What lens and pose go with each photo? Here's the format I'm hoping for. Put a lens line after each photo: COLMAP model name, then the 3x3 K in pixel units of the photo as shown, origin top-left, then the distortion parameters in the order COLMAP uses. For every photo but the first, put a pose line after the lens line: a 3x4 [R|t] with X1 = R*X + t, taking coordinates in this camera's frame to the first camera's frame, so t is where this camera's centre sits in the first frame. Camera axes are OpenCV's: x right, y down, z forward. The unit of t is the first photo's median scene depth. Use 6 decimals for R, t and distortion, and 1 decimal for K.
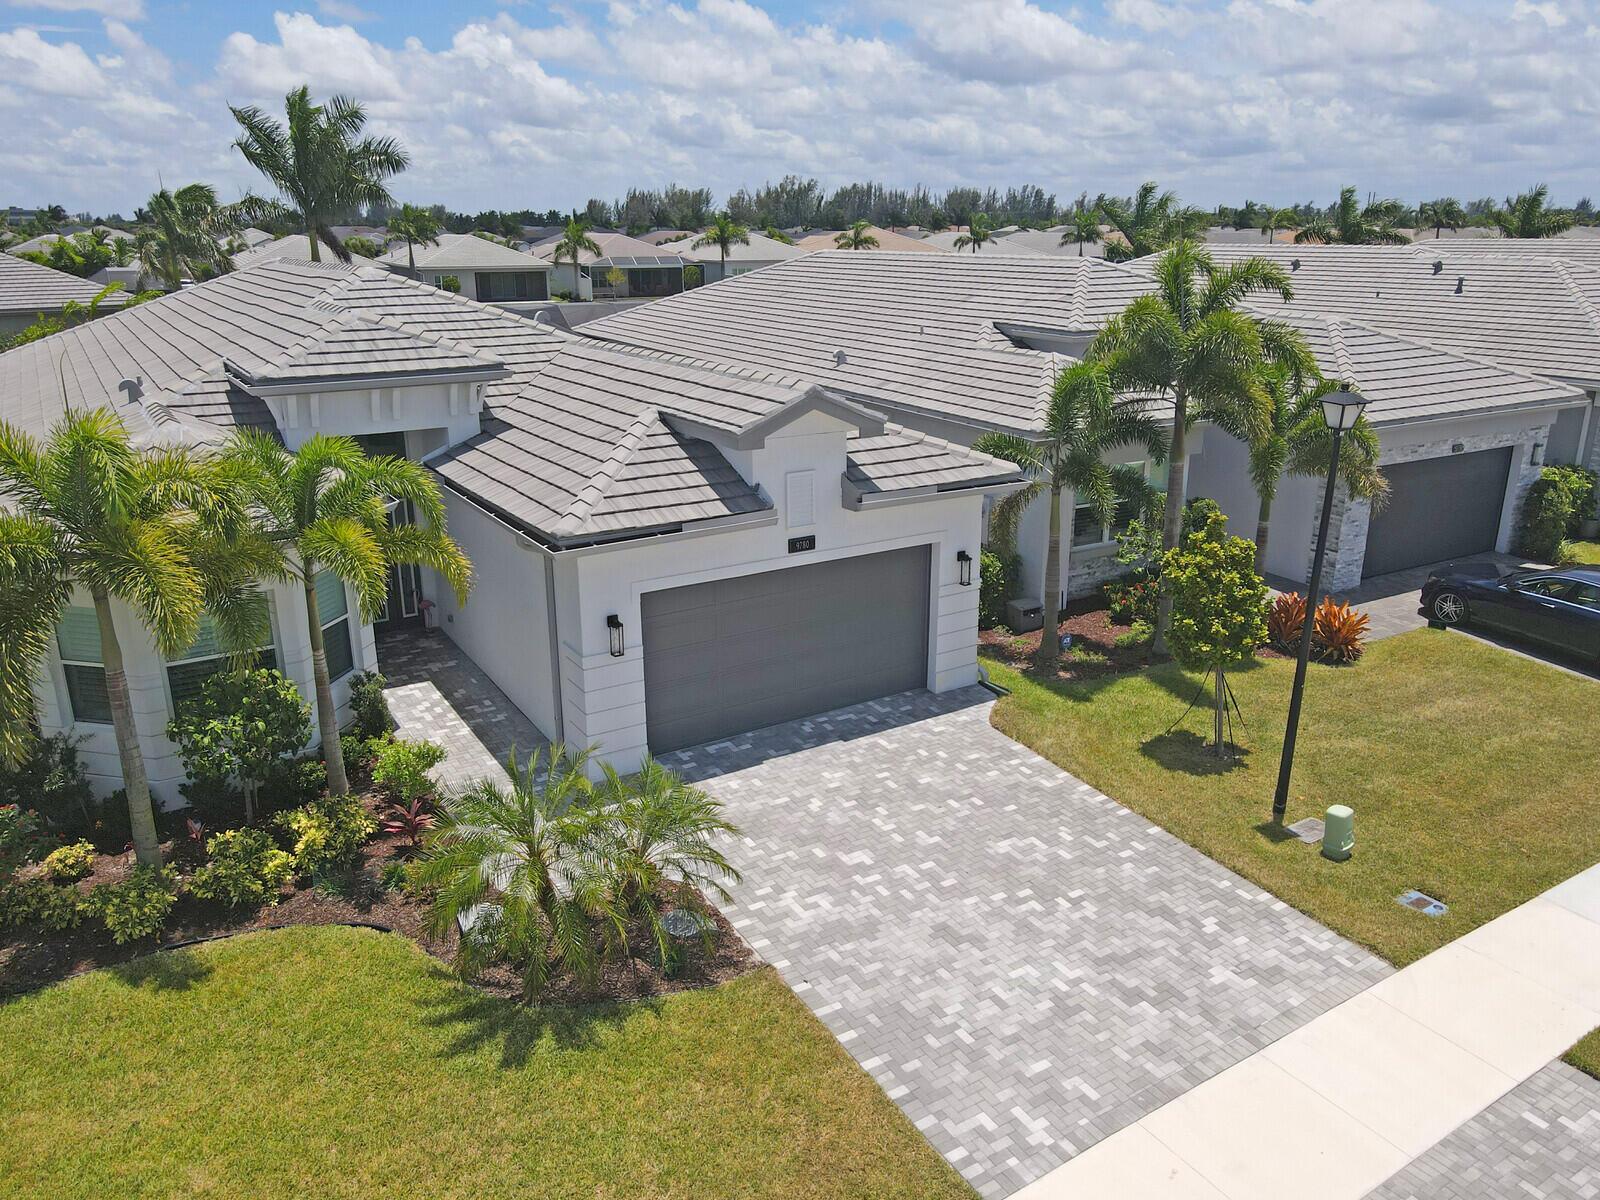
lens RADIAL K [[1176.9, 0, 804.7], [0, 1176.9, 599.2], [0, 0, 1]] dist [0.011026, 0.010125]
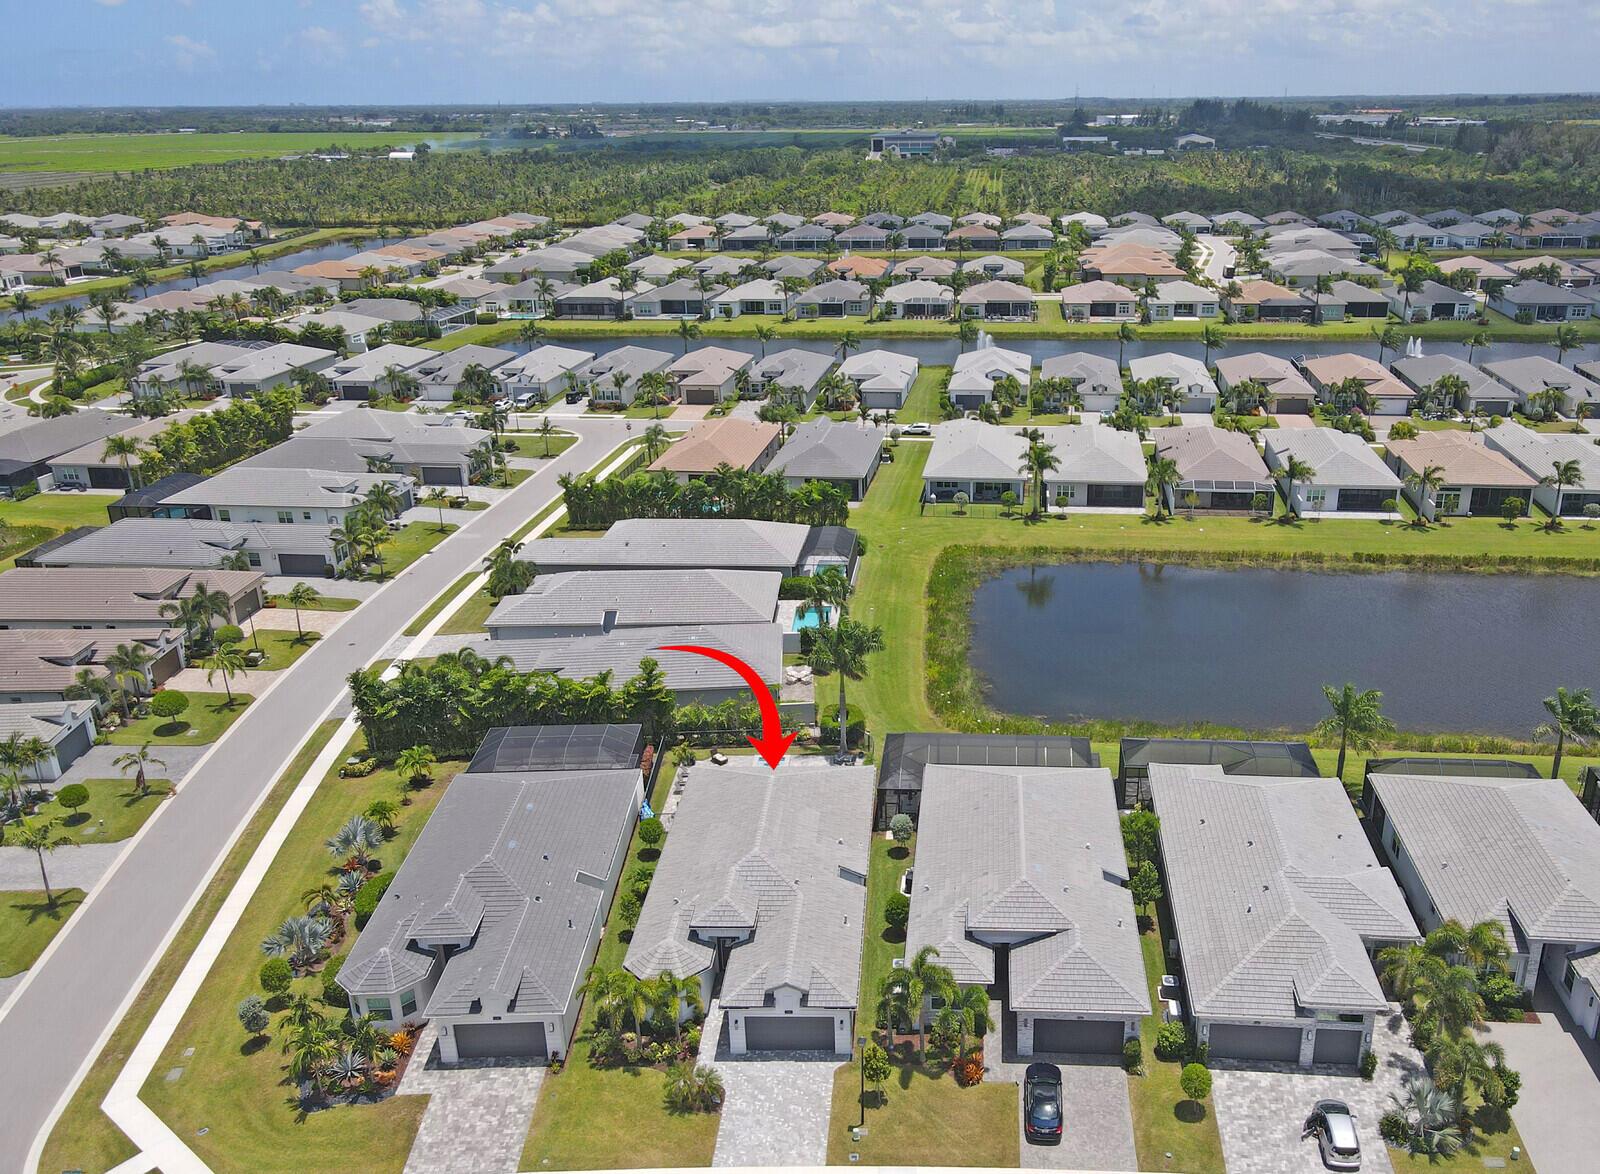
lens RADIAL K [[1320.5, 0, 926.4], [0, 1320.5, 628.5], [0, 0, 1]] dist [-0.009992, 0.030748]
pose [[0.843771, 0.204738, -0.496119, 2.219210], [-0.163708, 0.978508, 0.125385, -1.853363], [0.511127, -0.024578, 0.859154, -2.414707]]
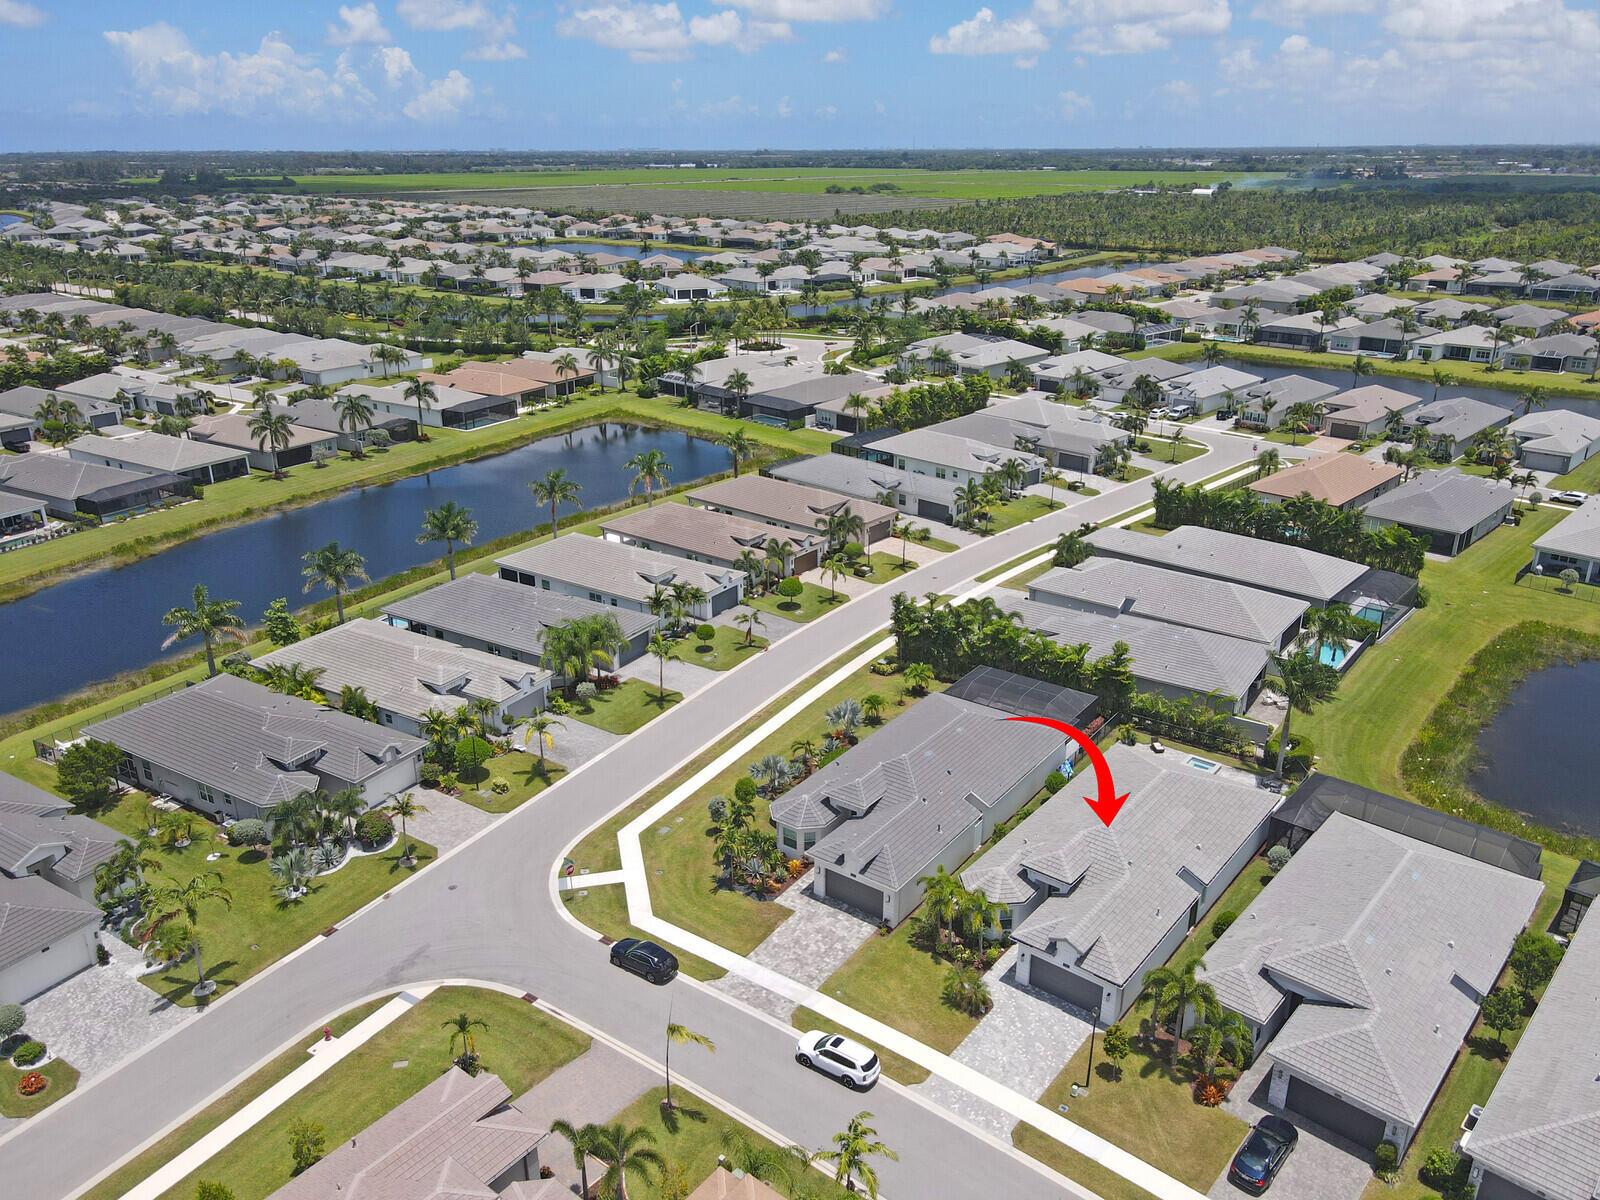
lens RADIAL K [[1176.9, 0, 813.3], [0, 1176.9, 613.9], [0, 0, 1]] dist [0.011026, 0.010125]
pose [[0.324831, 0.359039, -0.874972, 2.943201], [-0.287592, 0.918829, 0.270268, -2.082692], [0.900986, 0.163844, 0.401721, -1.748904]]
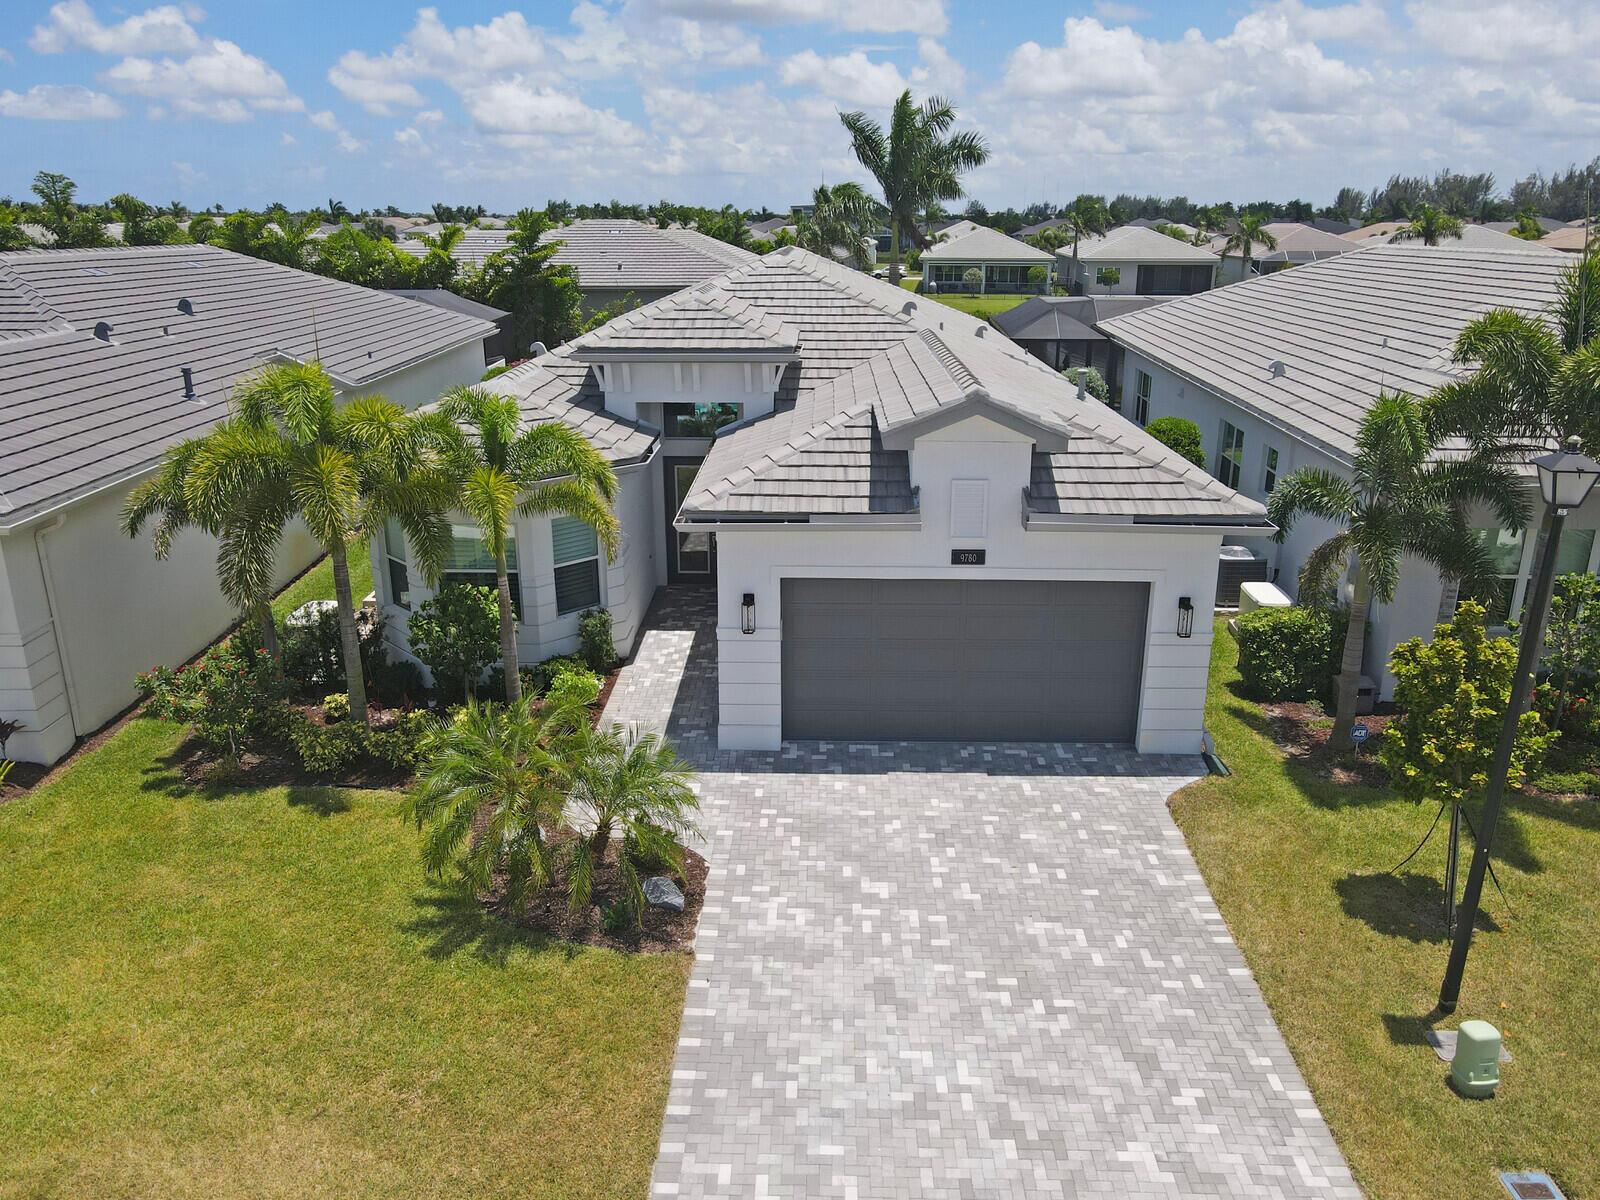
lens RADIAL K [[1176.9, 0, 805.7], [0, 1176.9, 601.1], [0, 0, 1]] dist [0.011026, 0.010125]
pose [[0.833739, 0.174264, -0.523938, 0.374386], [-0.170428, 0.983777, 0.056008, -0.041135], [0.525198, 0.042597, 0.849913, 0.132284]]
